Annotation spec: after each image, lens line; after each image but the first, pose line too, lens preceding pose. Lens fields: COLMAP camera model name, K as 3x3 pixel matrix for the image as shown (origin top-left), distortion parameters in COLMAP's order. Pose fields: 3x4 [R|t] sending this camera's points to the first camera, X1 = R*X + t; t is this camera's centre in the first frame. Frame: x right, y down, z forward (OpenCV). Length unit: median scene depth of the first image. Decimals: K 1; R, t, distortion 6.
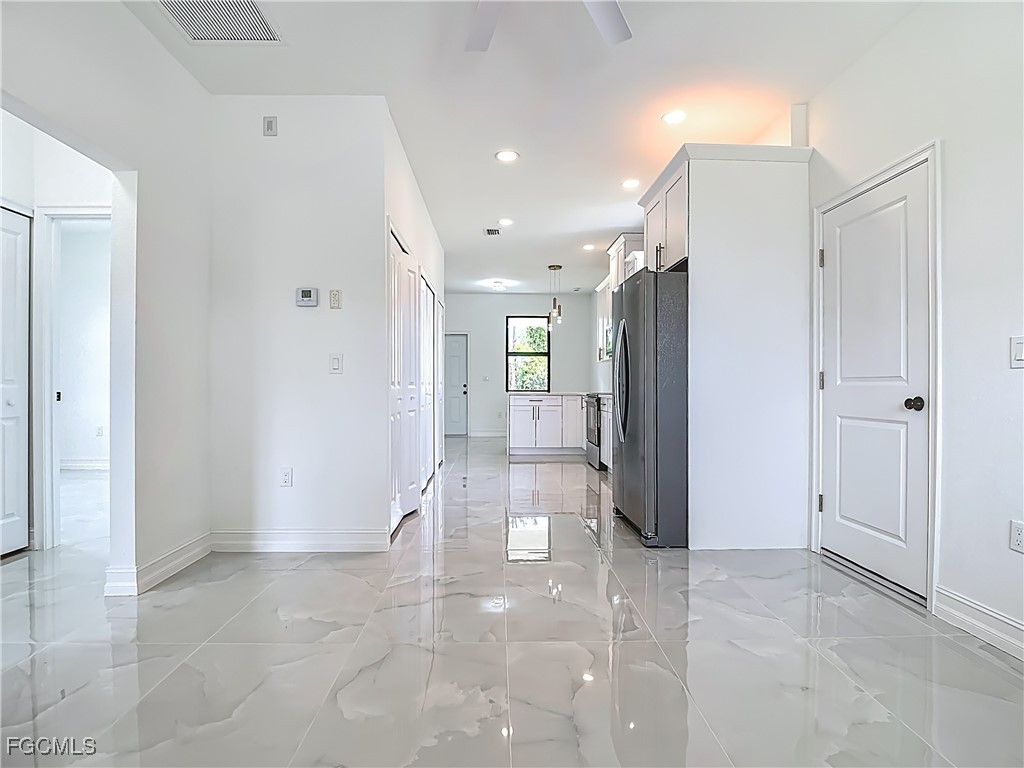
lens RADIAL K [[538.0, 0, 510.8], [0, 538.0, 388.3], [0, 0, 1]] dist [0.001087, -0.017612]
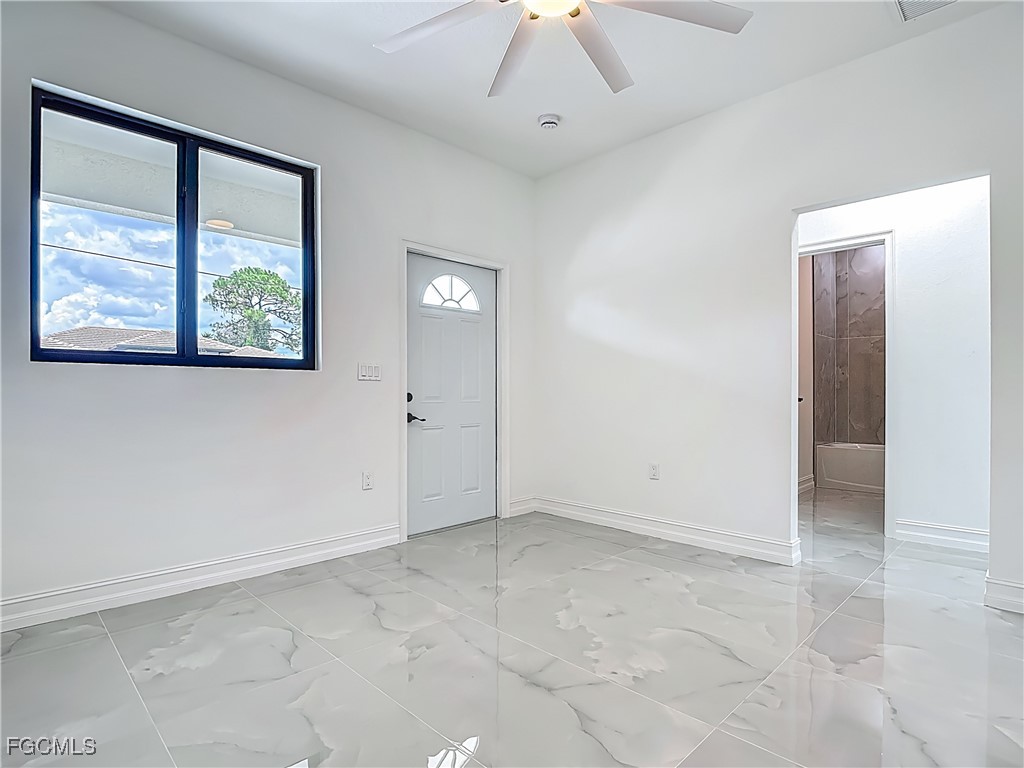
lens RADIAL K [[538.0, 0, 512.7], [0, 538.0, 389.0], [0, 0, 1]] dist [0.001087, -0.017612]
pose [[-0.725953, -0.006899, -0.687709, 0.464500], [-0.005977, 0.999975, -0.003722, 0.002696], [0.687718, 0.001409, -0.725977, 0.876411]]
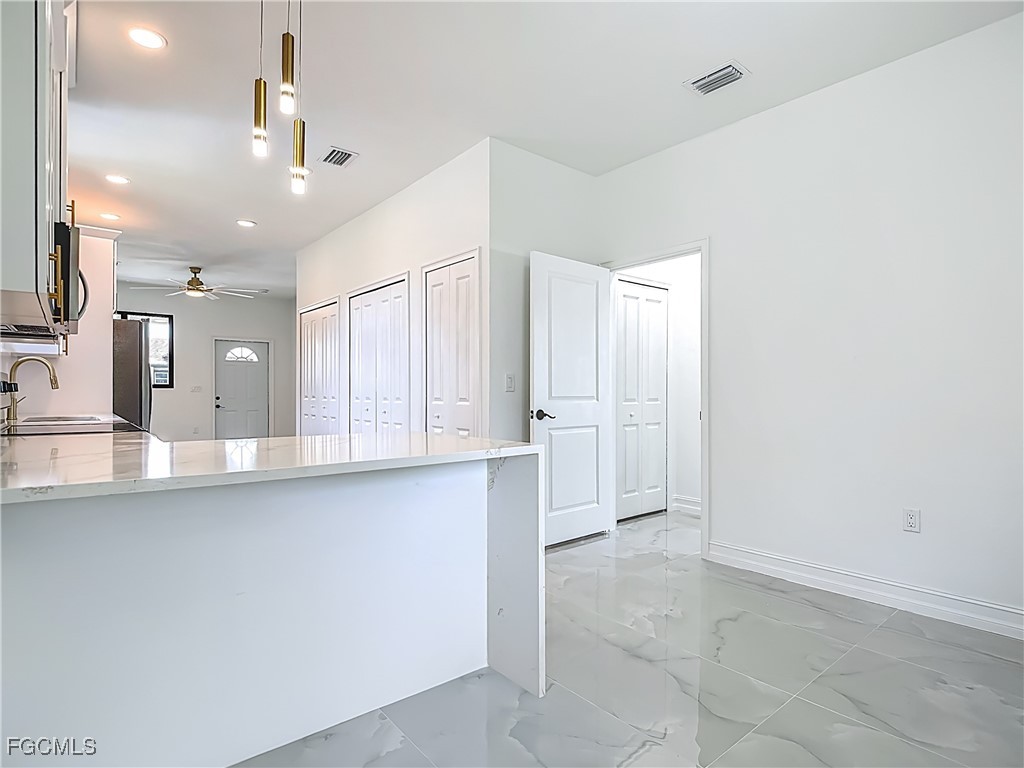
lens RADIAL K [[538.0, 0, 510.4], [0, 538.0, 389.5], [0, 0, 1]] dist [0.001087, -0.017612]
pose [[-0.793516, -0.008577, -0.608489, 0.344305], [-0.009449, 0.999954, -0.001772, -0.038926], [0.608476, 0.004344, -0.793560, 3.103295]]
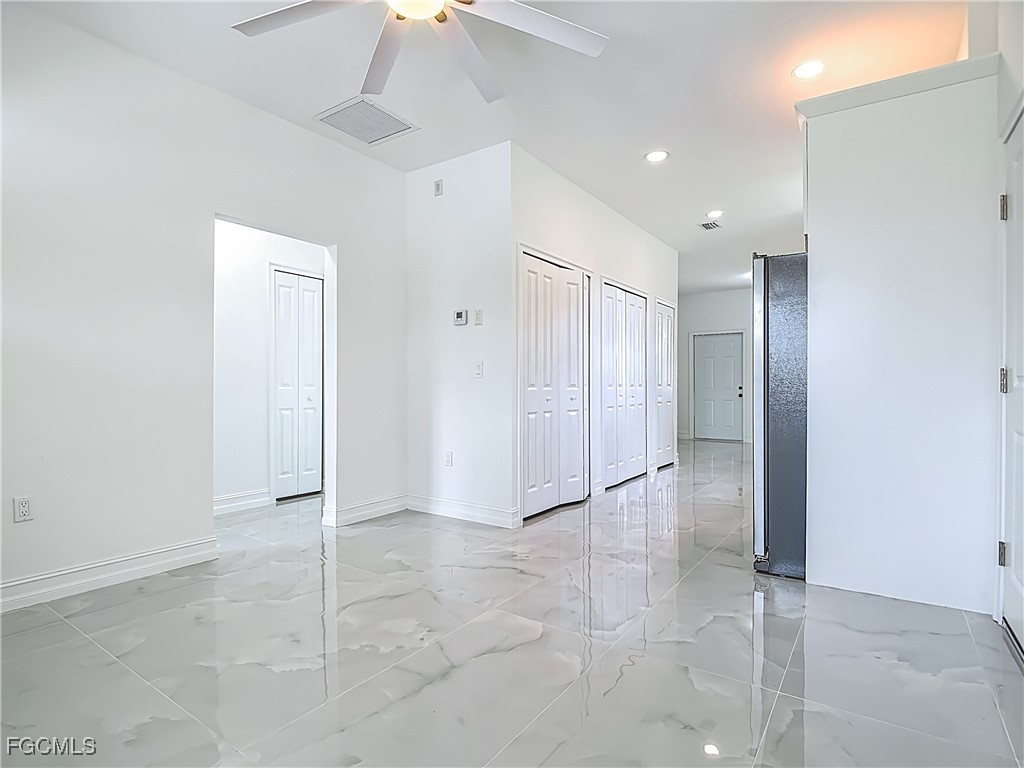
lens RADIAL K [[538.0, 0, 513.0], [0, 538.0, 386.4], [0, 0, 1]] dist [0.001087, -0.017612]
pose [[0.808261, -0.001338, -0.588823, 0.463065], [-0.003065, 0.999974, -0.006480, 0.000238], [0.588816, 0.007042, 0.808236, 0.055837]]
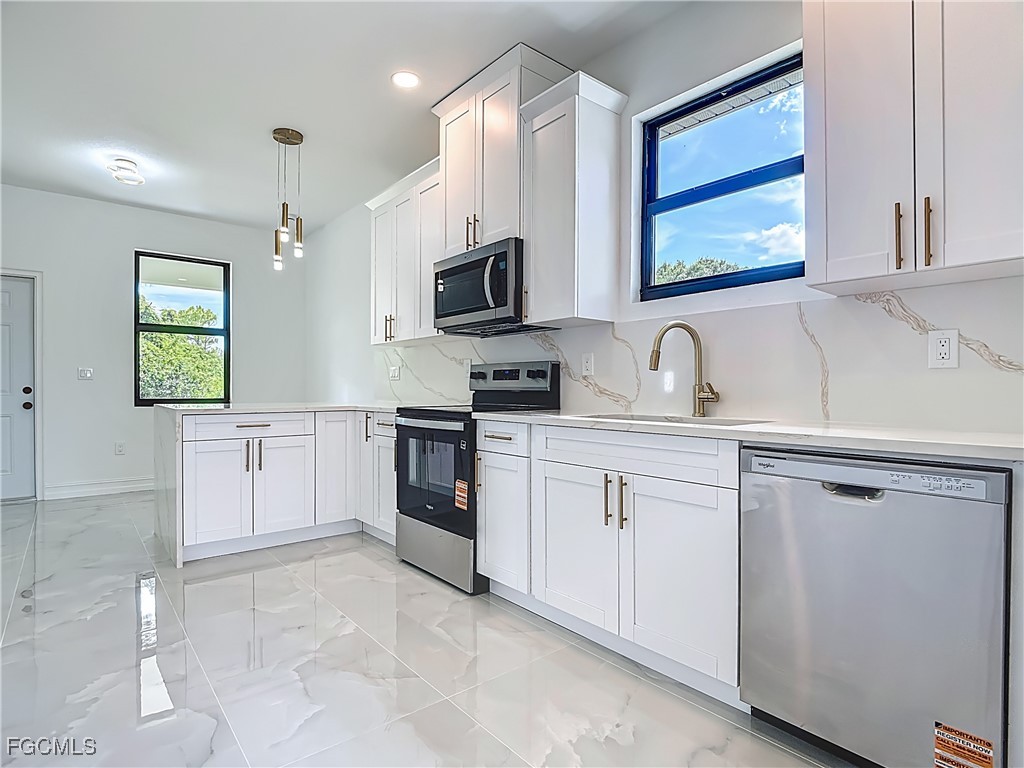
lens RADIAL K [[538.0, 0, 508.4], [0, 538.0, 390.7], [0, 0, 1]] dist [0.001087, -0.017612]
pose [[0.787989, -0.004335, 0.615674, -0.134848], [0.004359, 0.999989, 0.001462, -0.010310], [-0.615674, 0.001532, 0.788000, 1.274756]]
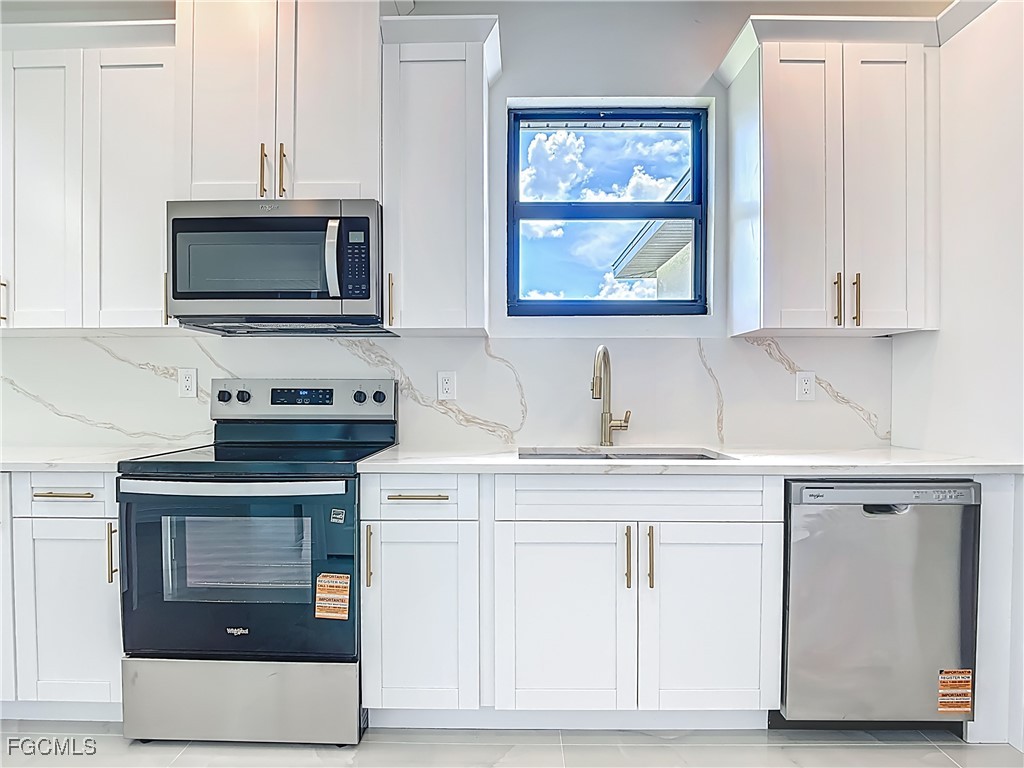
lens RADIAL K [[538.0, 0, 511.9], [0, 538.0, 400.7], [0, 0, 1]] dist [0.001087, -0.017612]
pose [[0.038248, -0.019452, 0.999079, -0.185839], [0.005235, 0.999801, 0.019265, -0.045092], [-0.999255, 0.004493, 0.038342, 1.777784]]
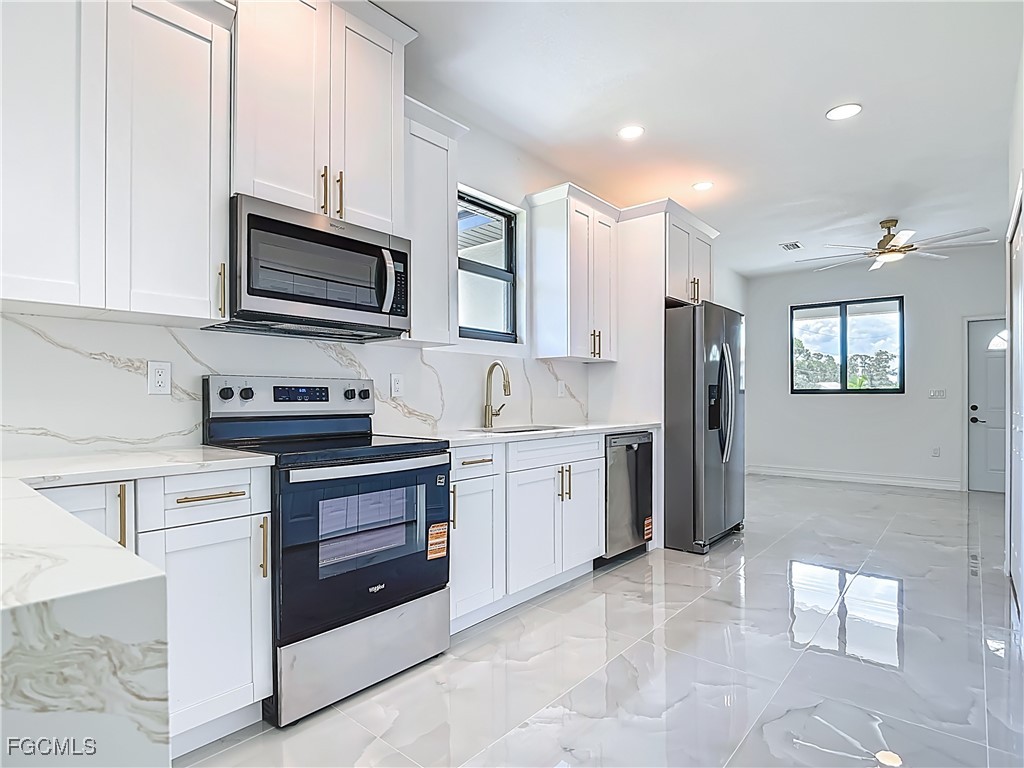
lens RADIAL K [[538.0, 0, 509.3], [0, 538.0, 397.9], [0, 0, 1]] dist [0.001087, -0.017612]
pose [[-0.738363, -0.003856, 0.674392, -0.215710], [0.002436, 0.999962, 0.008385, -0.038477], [-0.674399, 0.007834, -0.738326, 2.413226]]
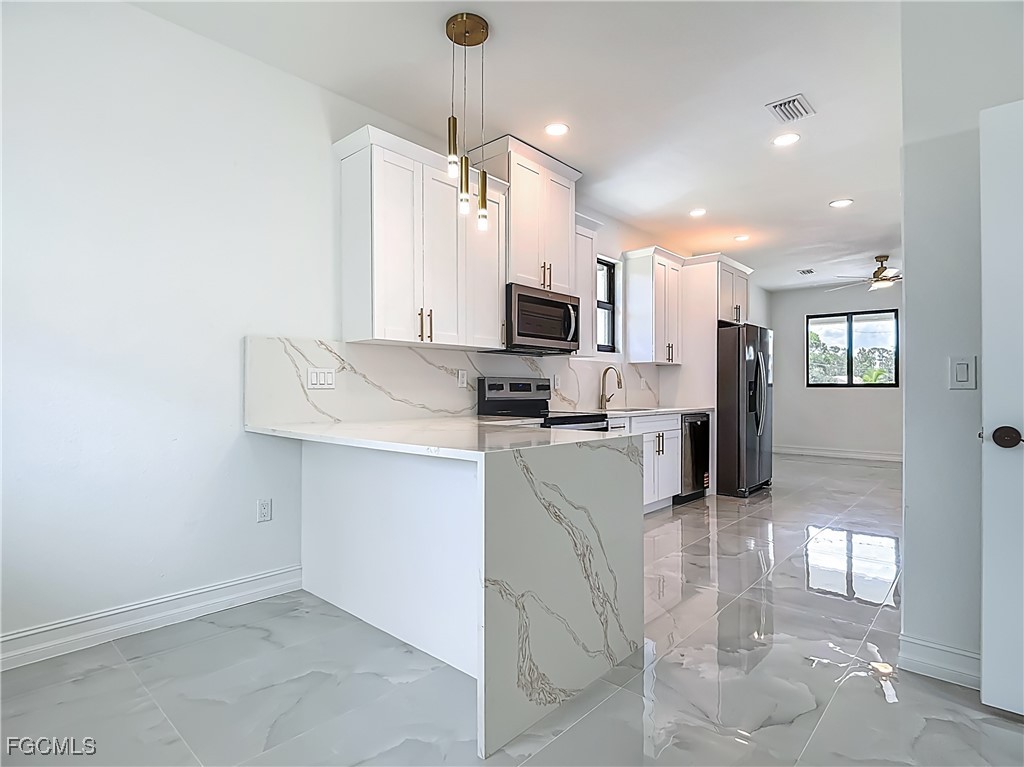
lens RADIAL K [[538.0, 0, 507.7], [0, 538.0, 388.6], [0, 0, 1]] dist [0.001087, -0.017612]
pose [[-0.720082, -0.003426, 0.693880, -0.374683], [0.000311, 0.999986, 0.005260, -0.042086], [-0.693889, 0.004003, -0.720071, 2.995484]]
